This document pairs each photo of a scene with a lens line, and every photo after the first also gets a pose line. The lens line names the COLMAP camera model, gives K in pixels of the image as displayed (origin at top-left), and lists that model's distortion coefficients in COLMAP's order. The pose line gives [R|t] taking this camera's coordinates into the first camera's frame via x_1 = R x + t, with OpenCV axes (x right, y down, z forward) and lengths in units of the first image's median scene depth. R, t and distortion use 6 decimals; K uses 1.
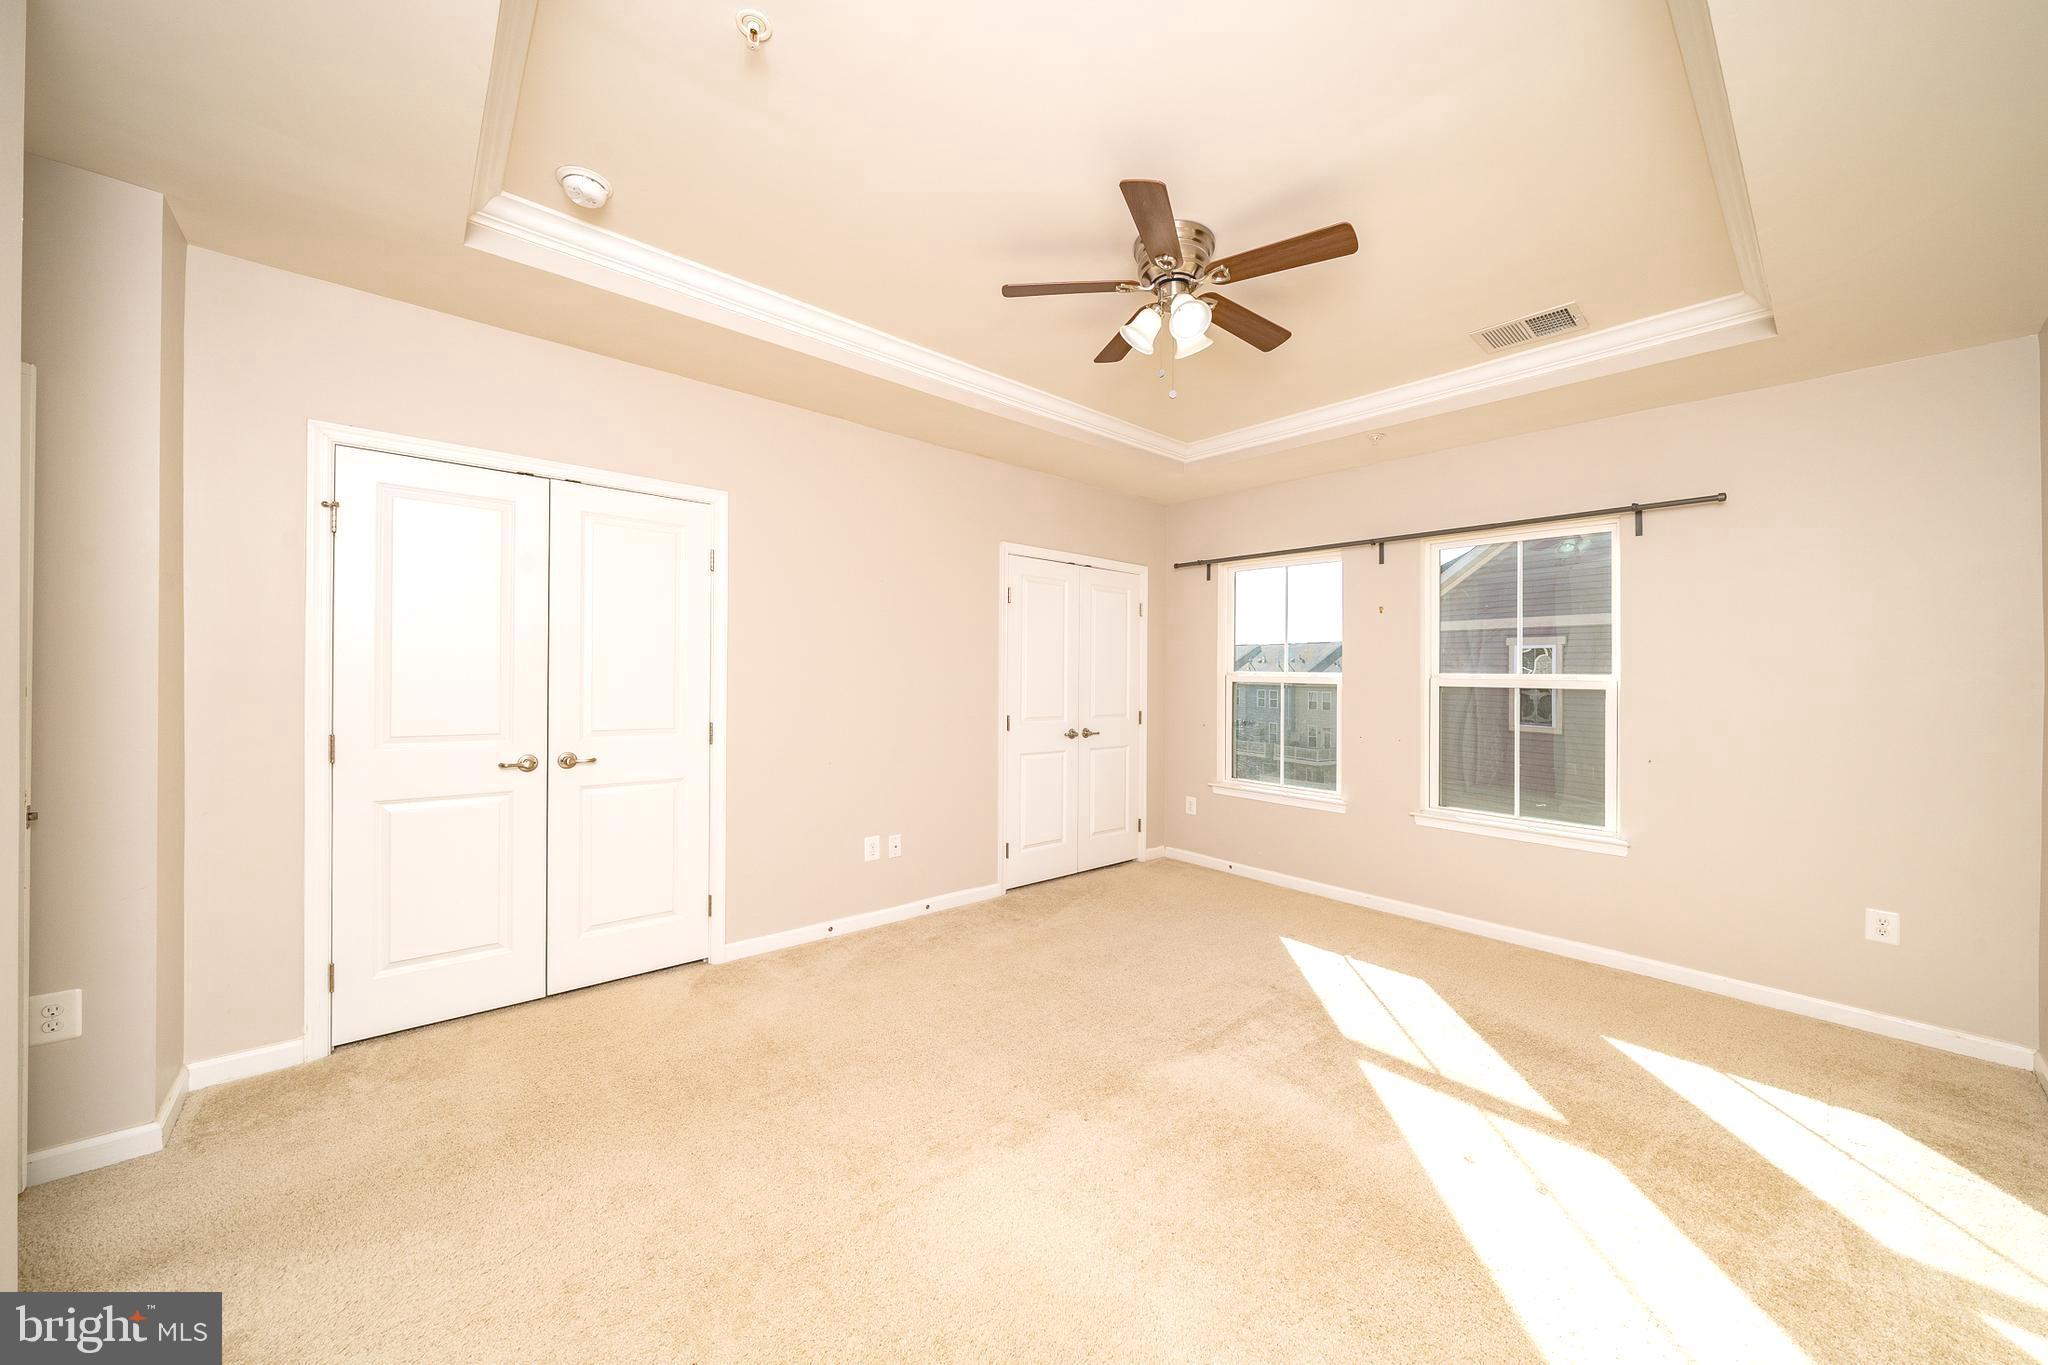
lens RADIAL K [[723.0, 0, 1023.6], [0, 723.0, 670.8], [0, 0, 1]] dist [-0.002872, -0.000163]
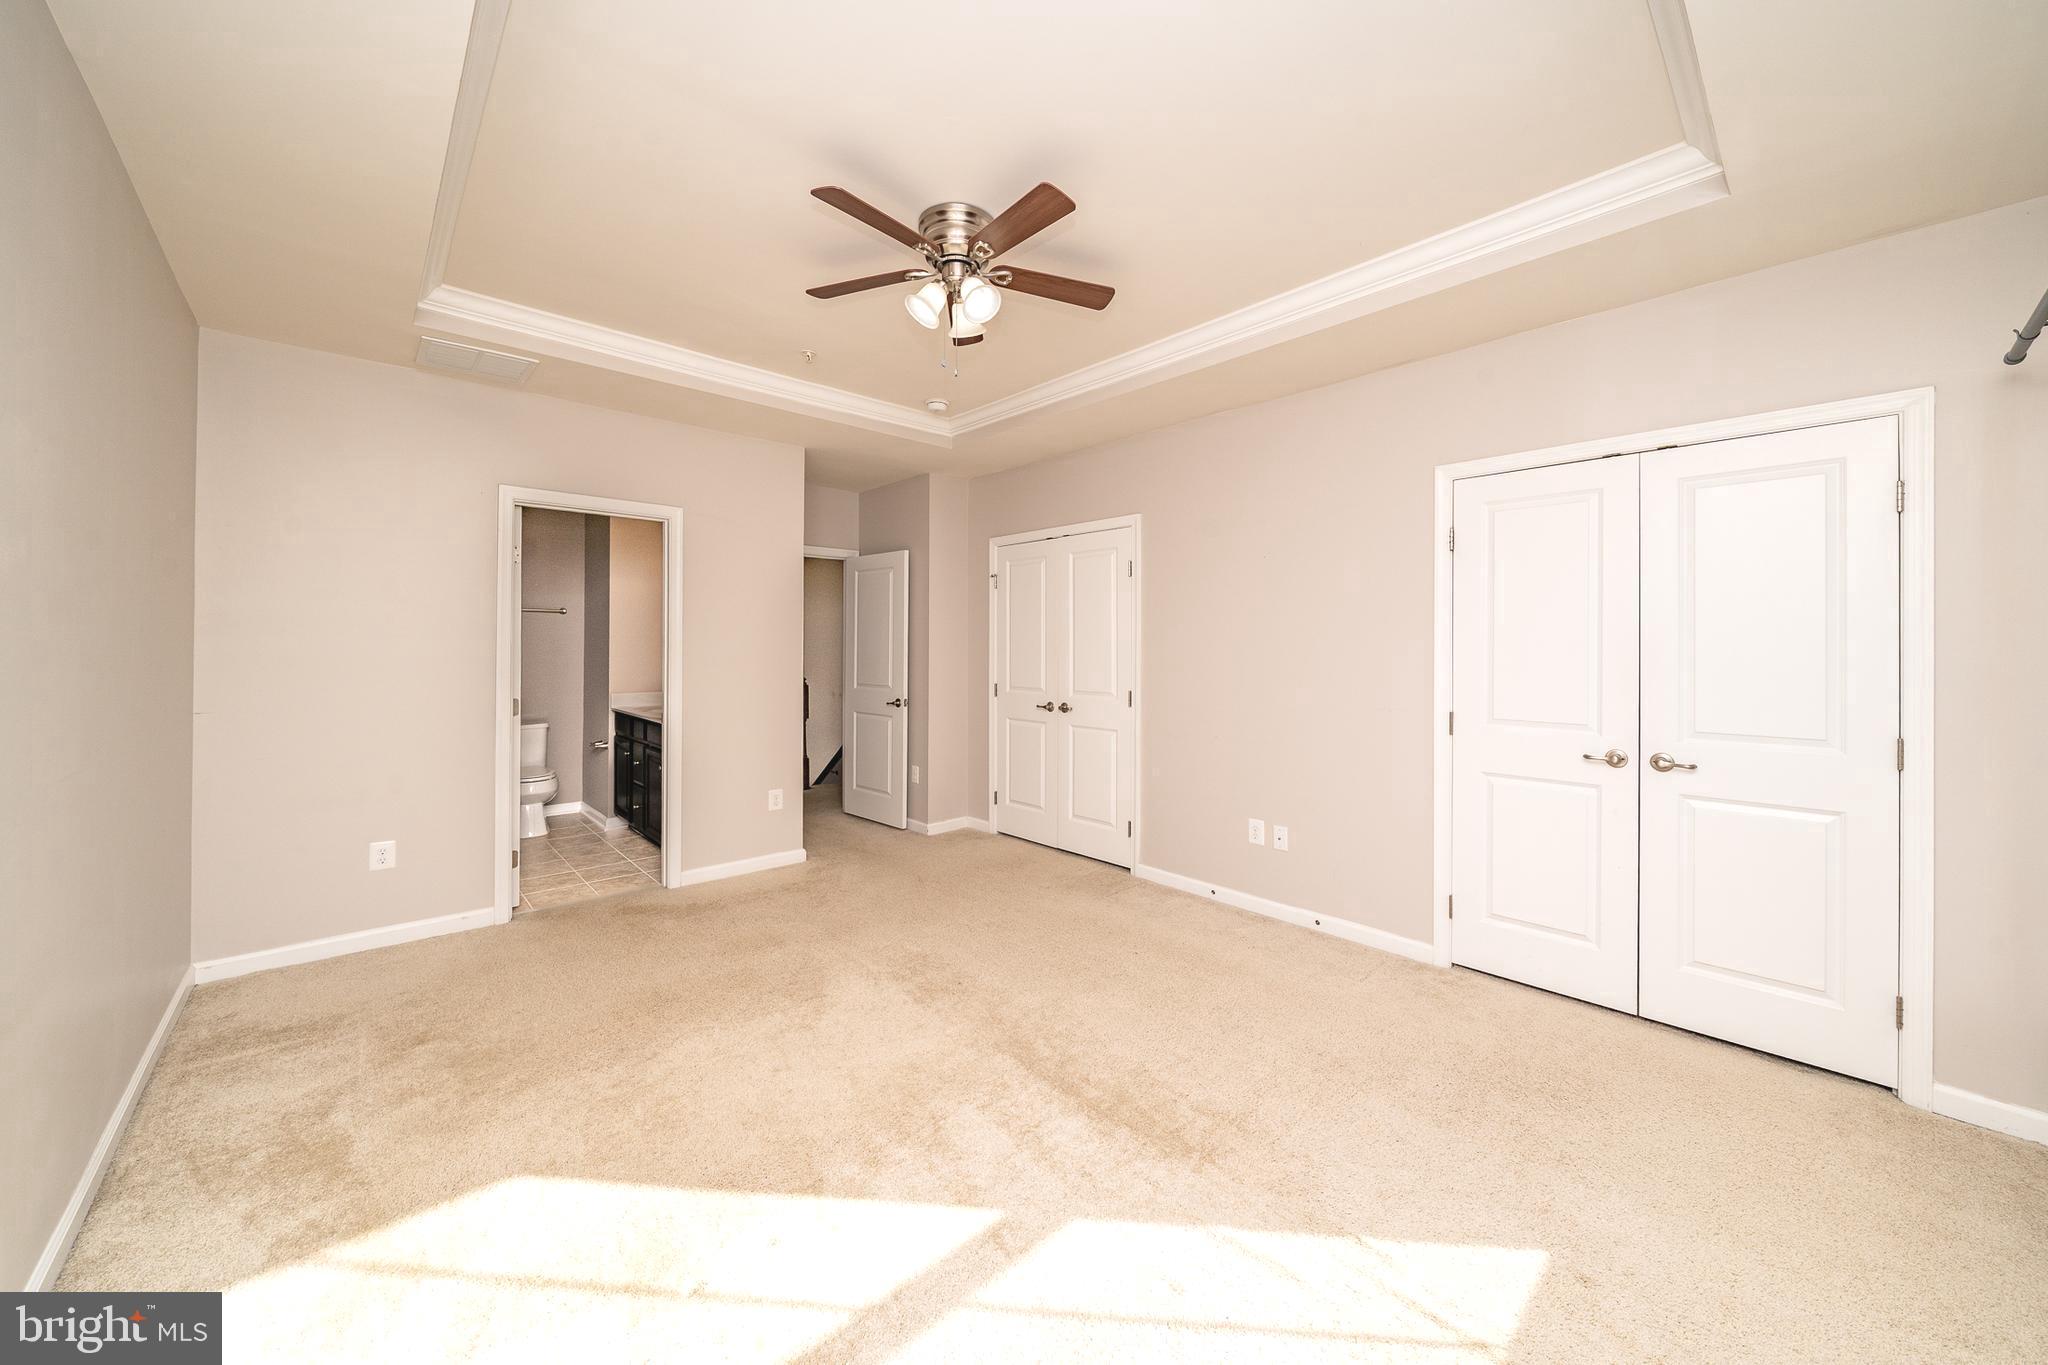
lens RADIAL K [[723.0, 0, 1038.4], [0, 723.0, 657.9], [0, 0, 1]] dist [-0.002872, -0.000163]
pose [[0.044007, -0.008740, -0.998993, 0.267049], [-0.002620, 0.999957, -0.008864, 0.006951], [0.999028, 0.003008, 0.043982, 0.232914]]
